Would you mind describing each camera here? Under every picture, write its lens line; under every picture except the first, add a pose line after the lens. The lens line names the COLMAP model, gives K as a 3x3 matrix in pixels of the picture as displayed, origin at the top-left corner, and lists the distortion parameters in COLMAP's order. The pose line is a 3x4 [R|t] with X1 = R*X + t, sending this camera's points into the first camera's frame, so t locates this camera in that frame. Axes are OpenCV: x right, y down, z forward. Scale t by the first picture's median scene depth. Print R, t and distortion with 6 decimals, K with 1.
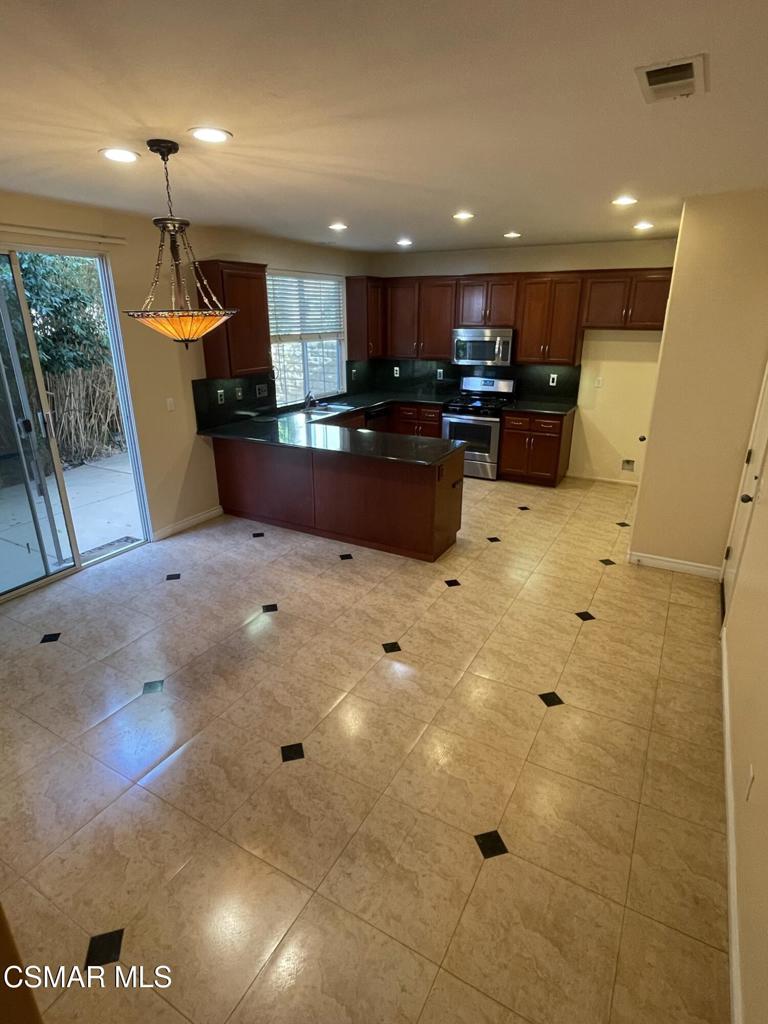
lens RADIAL K [[537.8, 0, 380.5], [0, 537.8, 509.0], [0, 0, 1]] dist [-0.001038, -0.004907]
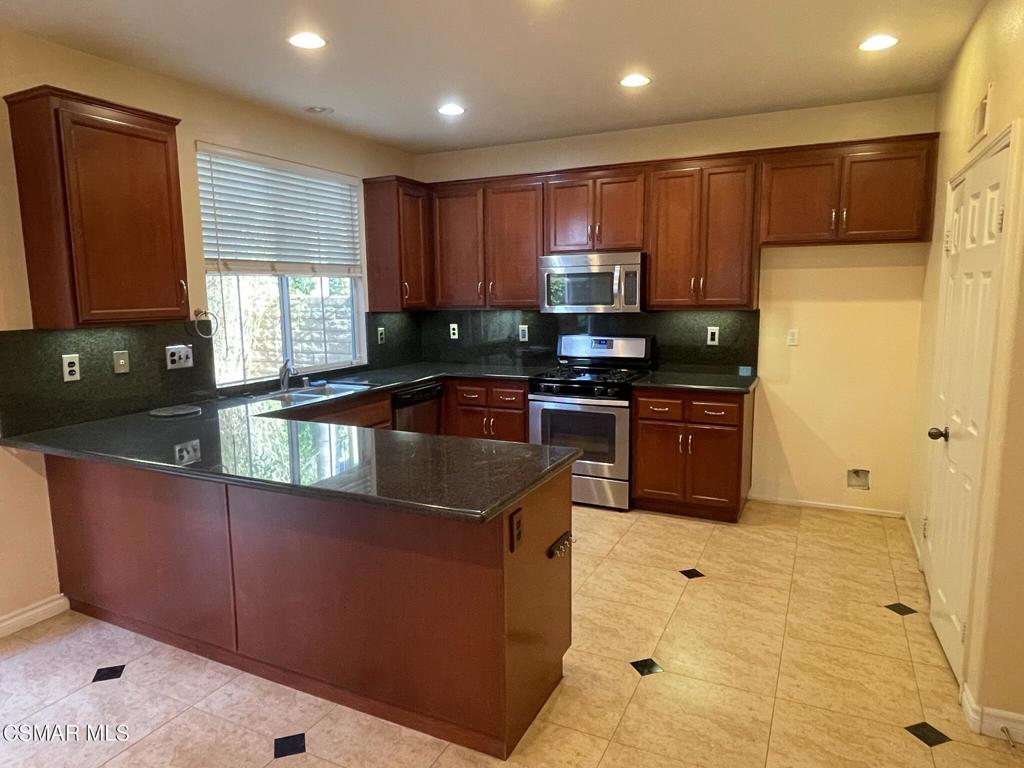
lens RADIAL K [[655.4, 0, 507.5], [0, 655.4, 388.5], [0, 0, 1]] dist [-0.025526, -0.002535]
pose [[0.997769, -0.018068, 0.064262, 0.062761], [0.030384, 0.980095, -0.196189, -0.063123], [-0.059438, 0.197704, 0.978458, 0.414224]]
